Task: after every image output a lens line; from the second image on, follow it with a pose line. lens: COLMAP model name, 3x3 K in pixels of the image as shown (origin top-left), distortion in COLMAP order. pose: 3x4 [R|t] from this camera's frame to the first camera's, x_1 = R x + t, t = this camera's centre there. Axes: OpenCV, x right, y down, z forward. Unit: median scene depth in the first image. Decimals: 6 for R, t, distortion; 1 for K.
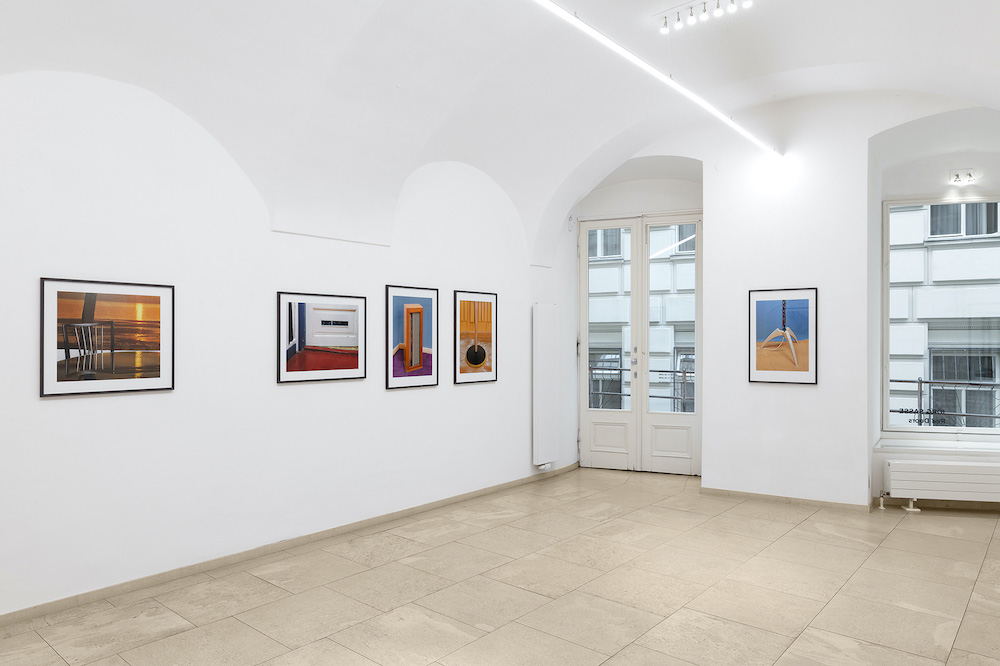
lens RADIAL K [[636.3, 0, 440.4], [0, 636.3, 305.0], [0, 0, 1]] dist [-0.000332, -0.002278]
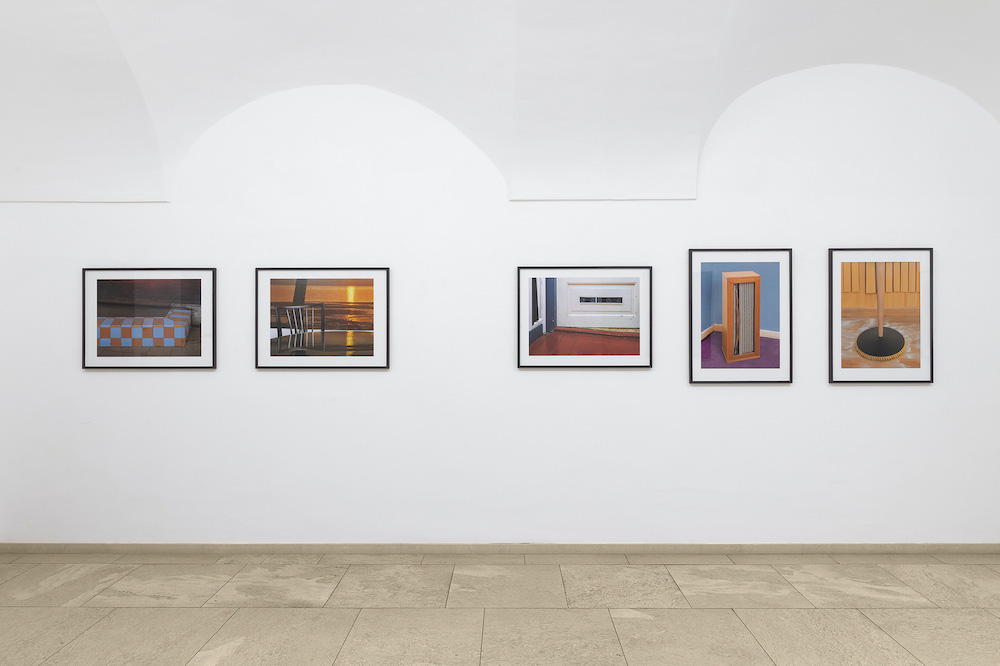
lens RADIAL K [[636.3, 0, 440.4], [0, 636.3, 305.0], [0, 0, 1]] dist [-0.000332, -0.002278]
pose [[0.688773, -0.007766, -0.724935, 0.279328], [0.040072, 0.998822, 0.027372, 0.004516], [0.723868, -0.047902, 0.688273, 0.269762]]
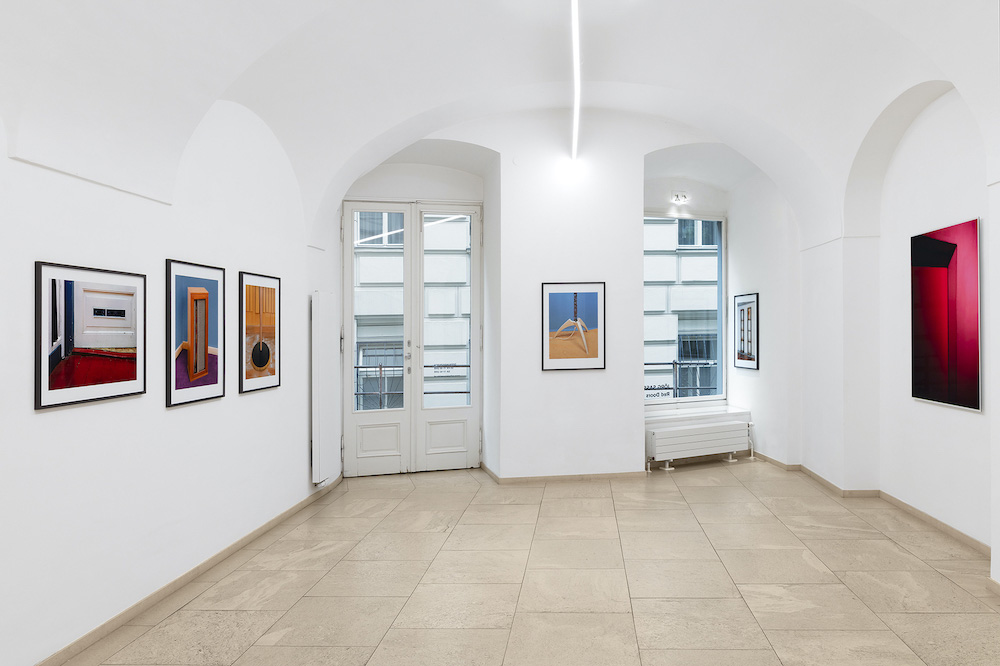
lens RADIAL K [[660.7, 0, 549.3], [0, 660.7, 299.8], [0, 0, 1]] dist [-0.002016, -0.003032]
pose [[0.778481, 0.014500, 0.627500, -0.227730], [-0.014933, 0.999878, -0.004579, 0.011194], [-0.627490, -0.005806, 0.778603, 0.175354]]
